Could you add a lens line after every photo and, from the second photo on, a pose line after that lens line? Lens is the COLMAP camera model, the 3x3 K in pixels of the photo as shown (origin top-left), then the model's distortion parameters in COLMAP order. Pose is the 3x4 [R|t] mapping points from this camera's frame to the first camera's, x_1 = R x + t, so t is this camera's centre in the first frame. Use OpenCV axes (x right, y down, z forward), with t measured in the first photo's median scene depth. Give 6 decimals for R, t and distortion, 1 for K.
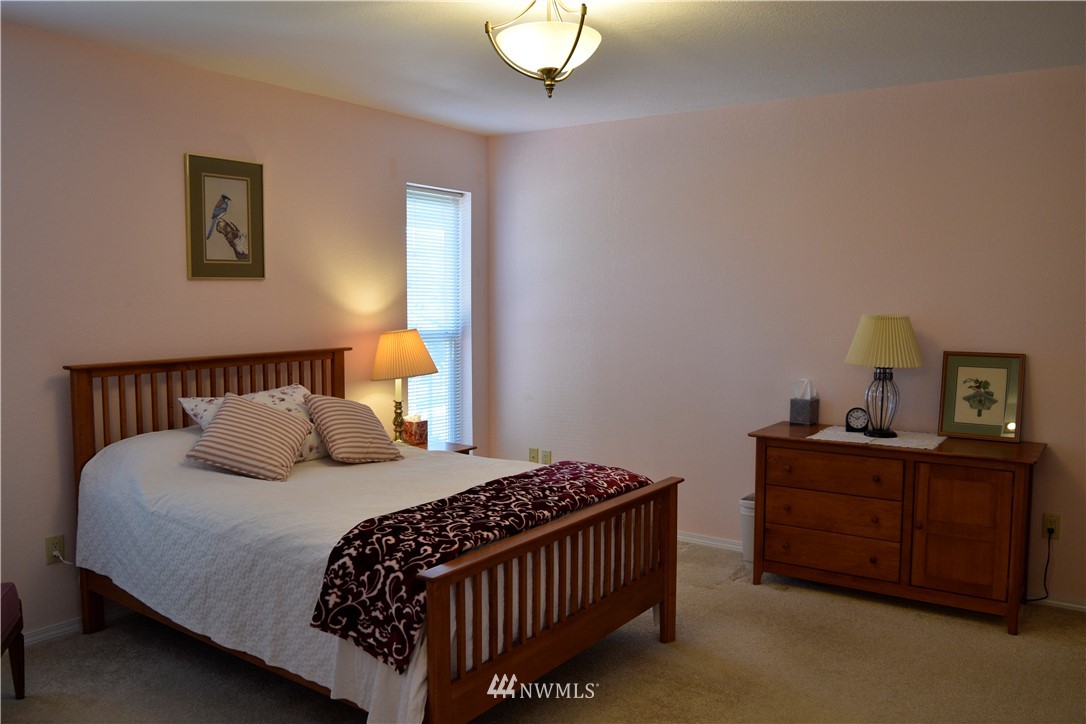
lens RADIAL K [[866.4, 0, 543.0], [0, 866.4, 362.0], [0, 0, 1]] dist [-0.073811, 0.038819]
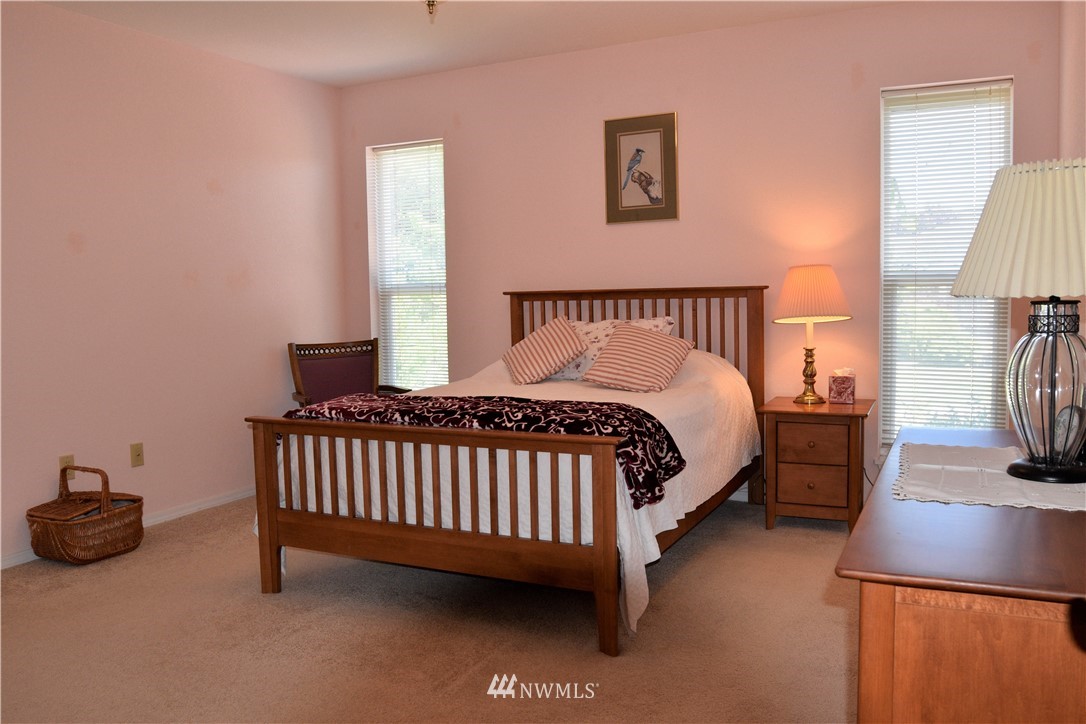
lens RADIAL K [[866.4, 0, 543.0], [0, 866.4, 362.0], [0, 0, 1]] dist [-0.073811, 0.038819]
pose [[0.183445, 0.081291, -0.979663, 0.750726], [-0.055592, 0.995838, 0.072223, 0.012652], [0.981457, 0.041213, 0.187201, 0.666567]]
